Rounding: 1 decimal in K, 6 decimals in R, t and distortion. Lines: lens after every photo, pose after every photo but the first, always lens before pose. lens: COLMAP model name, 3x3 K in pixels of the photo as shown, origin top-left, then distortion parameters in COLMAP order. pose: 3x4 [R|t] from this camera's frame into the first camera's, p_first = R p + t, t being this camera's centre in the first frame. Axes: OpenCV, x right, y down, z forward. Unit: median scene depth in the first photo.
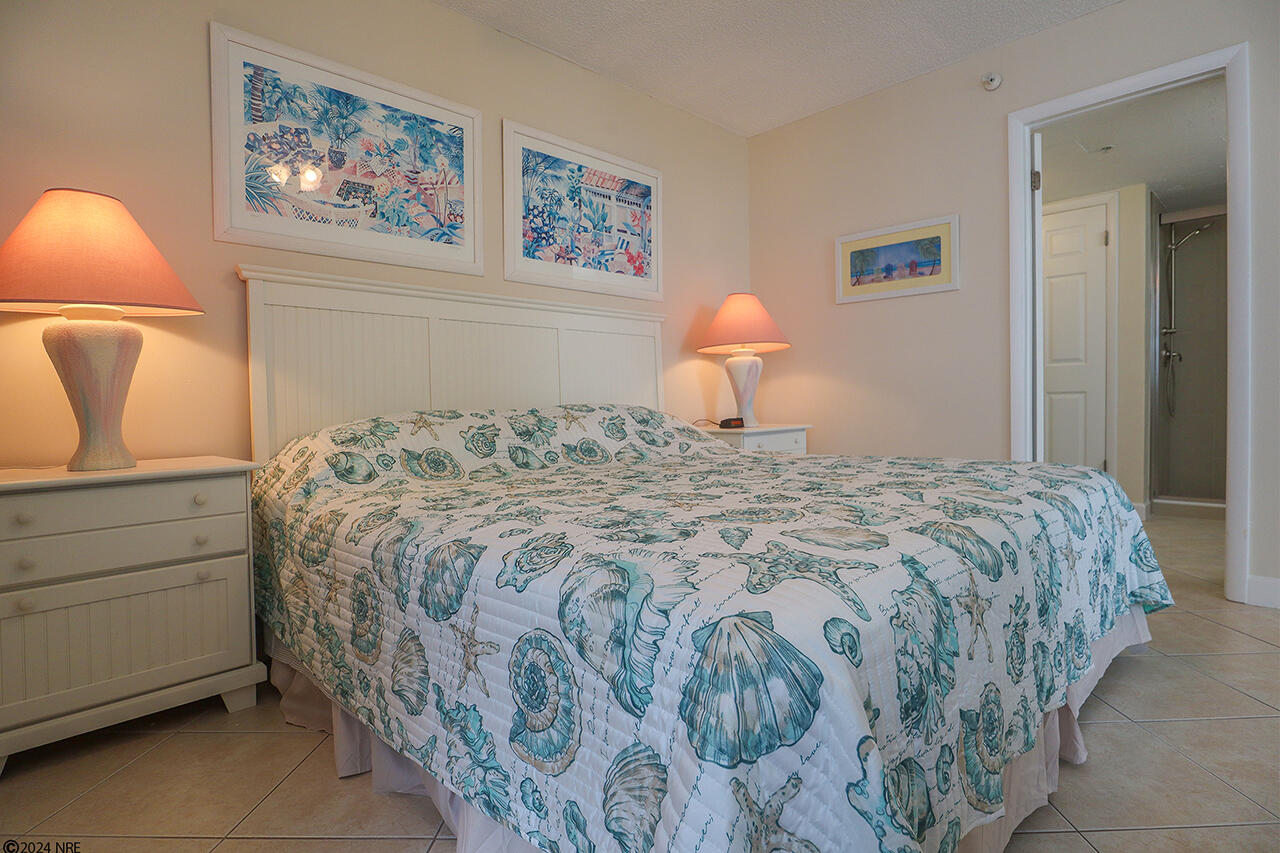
lens RADIAL K [[663.4, 0, 637.3], [0, 663.4, 431.8], [0, 0, 1]] dist [-0.015193, 0.000682]
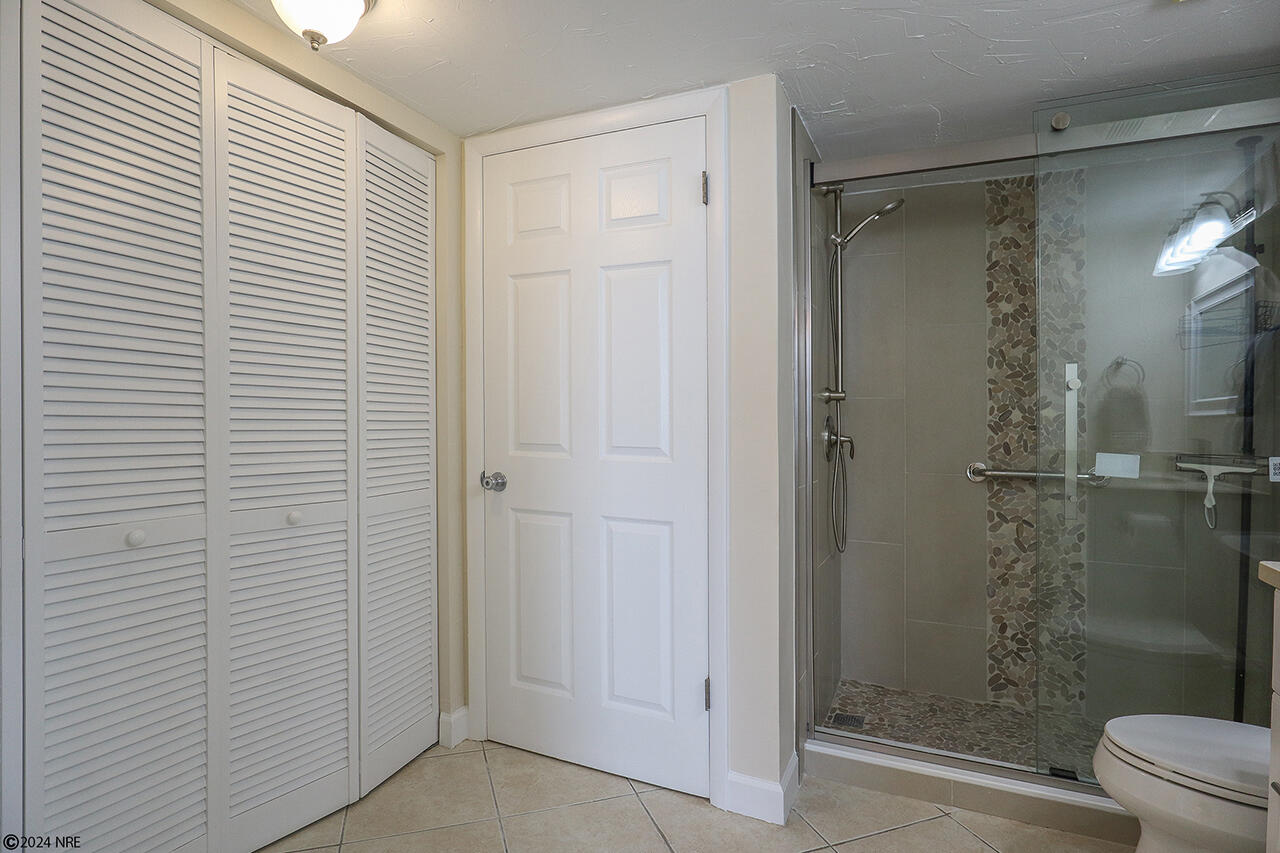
lens RADIAL K [[663.4, 0, 639.0], [0, 663.4, 429.5], [0, 0, 1]] dist [-0.015193, 0.000682]
pose [[0.944735, 0.026138, 0.326791, 0.506494], [-0.010254, 0.998685, -0.050235, -0.101411], [-0.327675, 0.044108, 0.943760, 0.569506]]
